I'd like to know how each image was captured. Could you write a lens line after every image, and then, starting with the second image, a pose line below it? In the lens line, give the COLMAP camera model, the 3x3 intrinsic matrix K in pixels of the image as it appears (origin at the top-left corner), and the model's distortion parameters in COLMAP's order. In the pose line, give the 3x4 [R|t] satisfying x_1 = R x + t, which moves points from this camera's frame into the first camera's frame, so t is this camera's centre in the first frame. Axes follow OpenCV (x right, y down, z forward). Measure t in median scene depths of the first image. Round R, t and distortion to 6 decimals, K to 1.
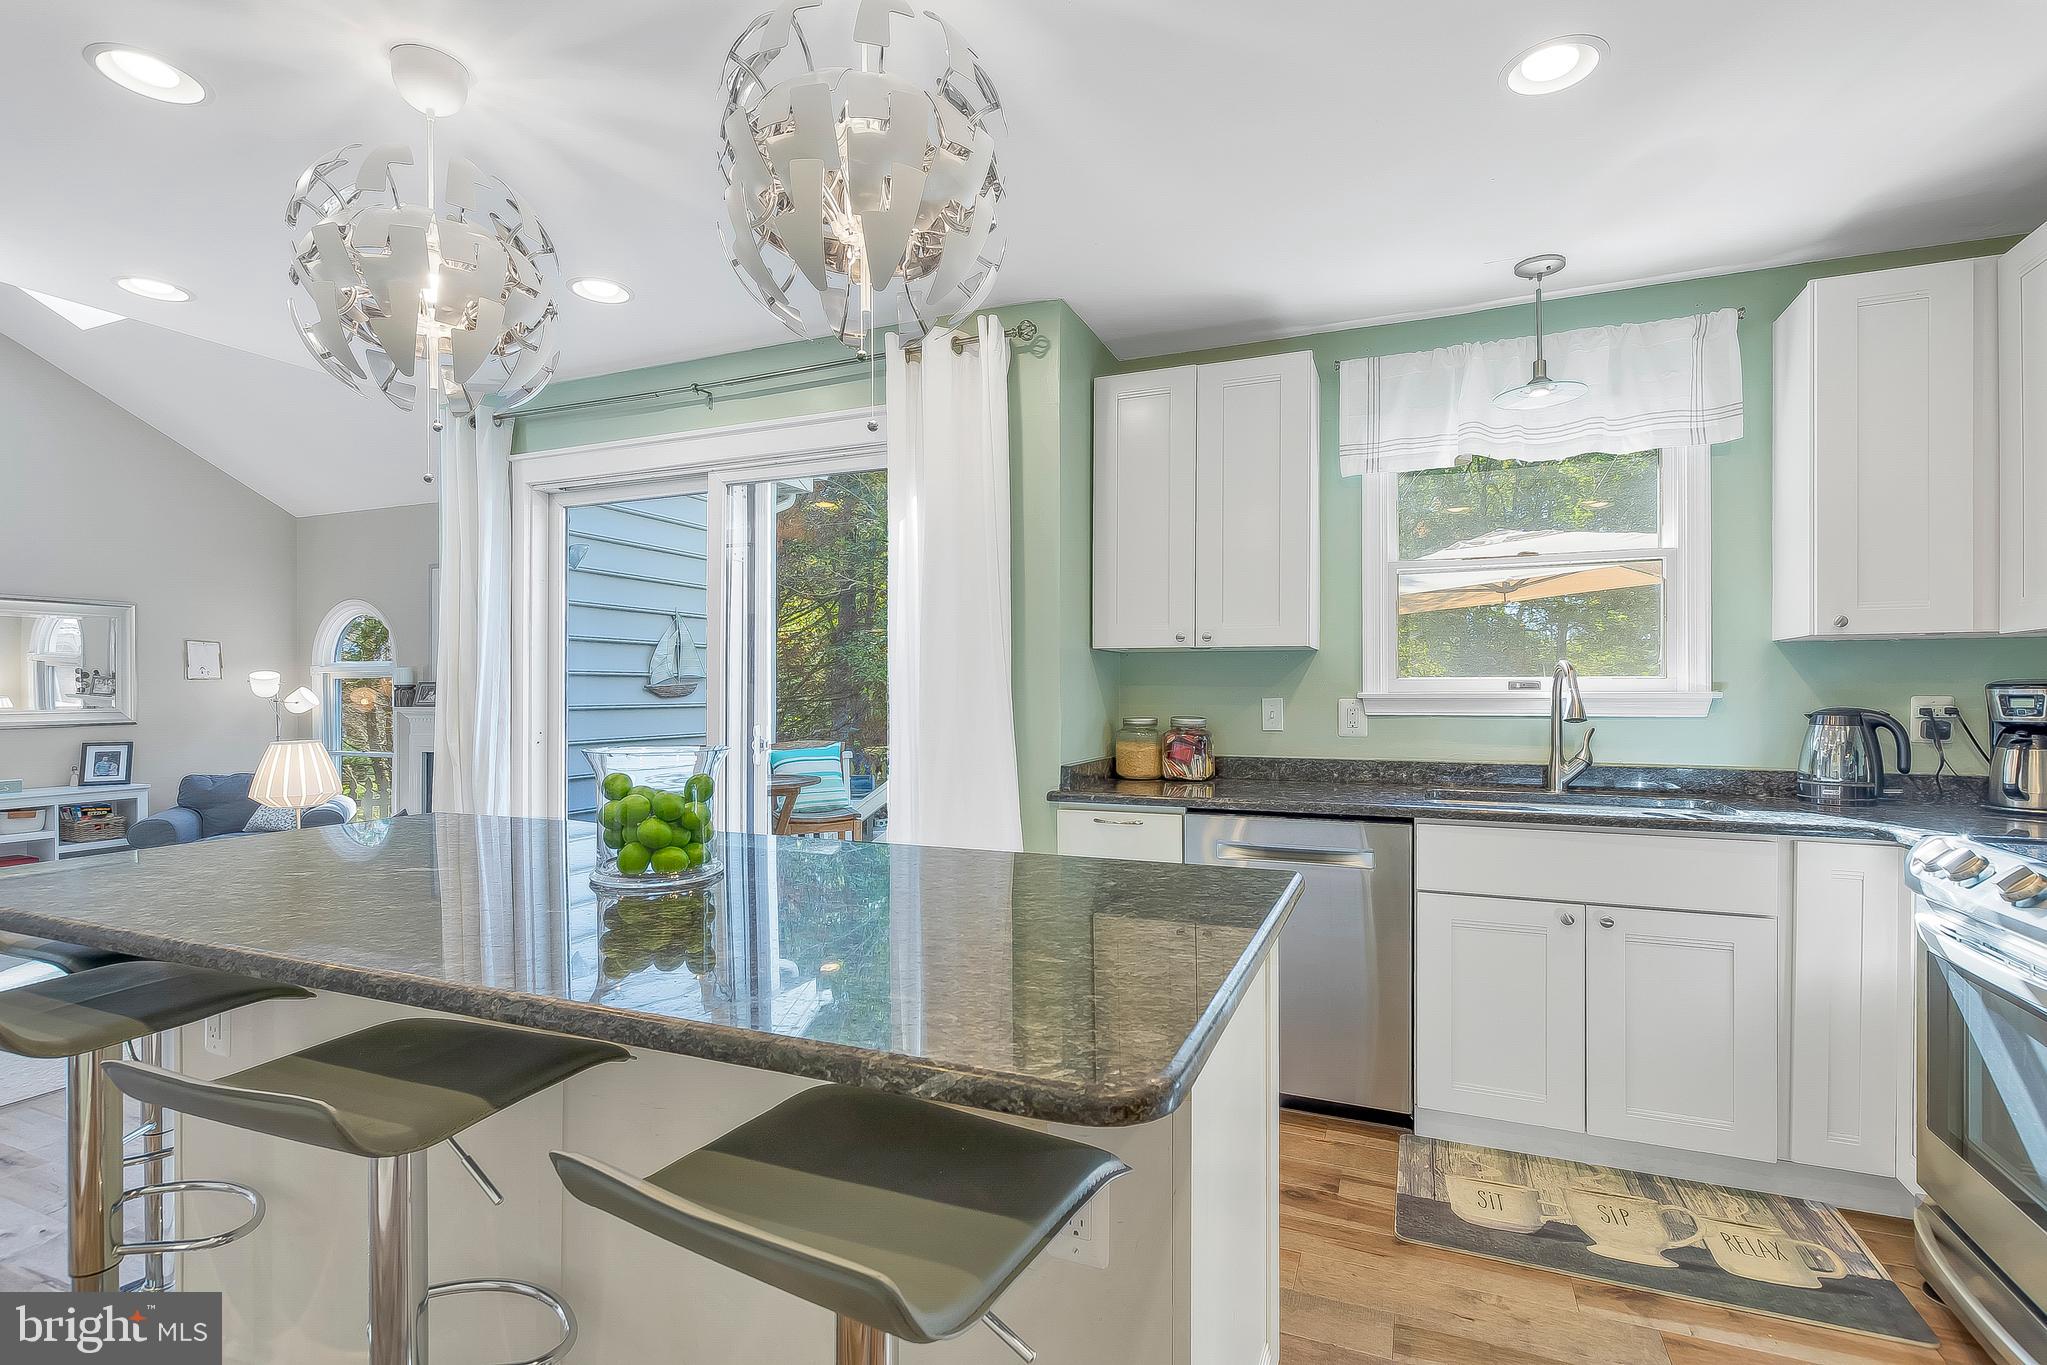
lens RADIAL K [[913.1, 0, 1030.7], [0, 913.1, 689.1], [0, 0, 1]] dist [0.000890, 0.000404]
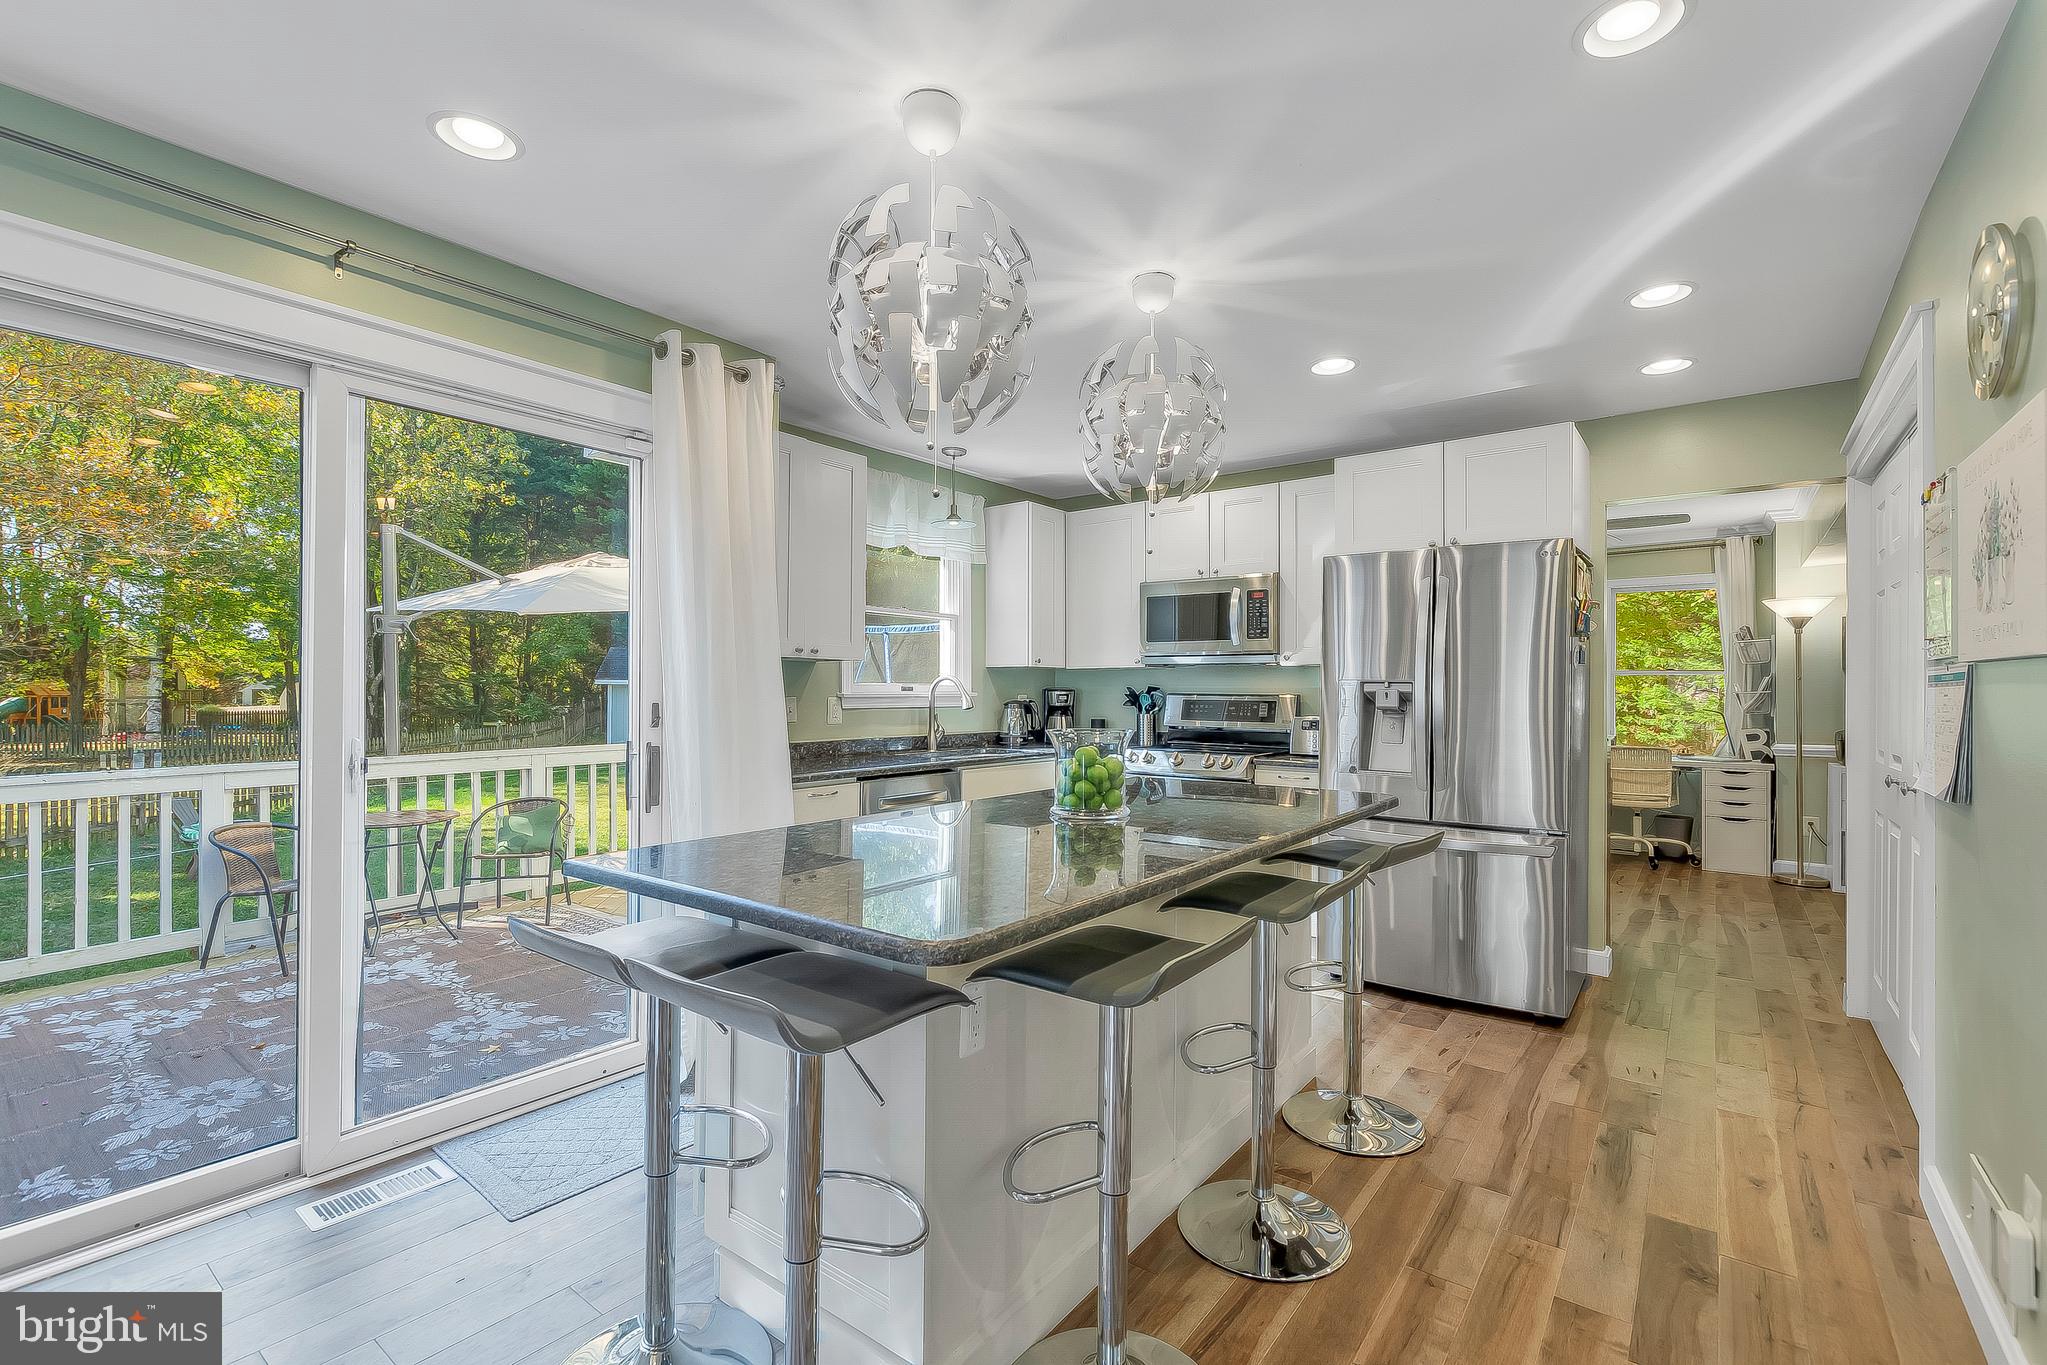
lens RADIAL K [[913.1, 0, 1030.7], [0, 913.1, 689.1], [0, 0, 1]] dist [0.000890, 0.000404]
pose [[0.251791, 0.002568, 0.967778, -0.555853], [-0.003298, 0.999993, -0.001796, -0.000465], [-0.967776, -0.002740, 0.251797, 0.206833]]
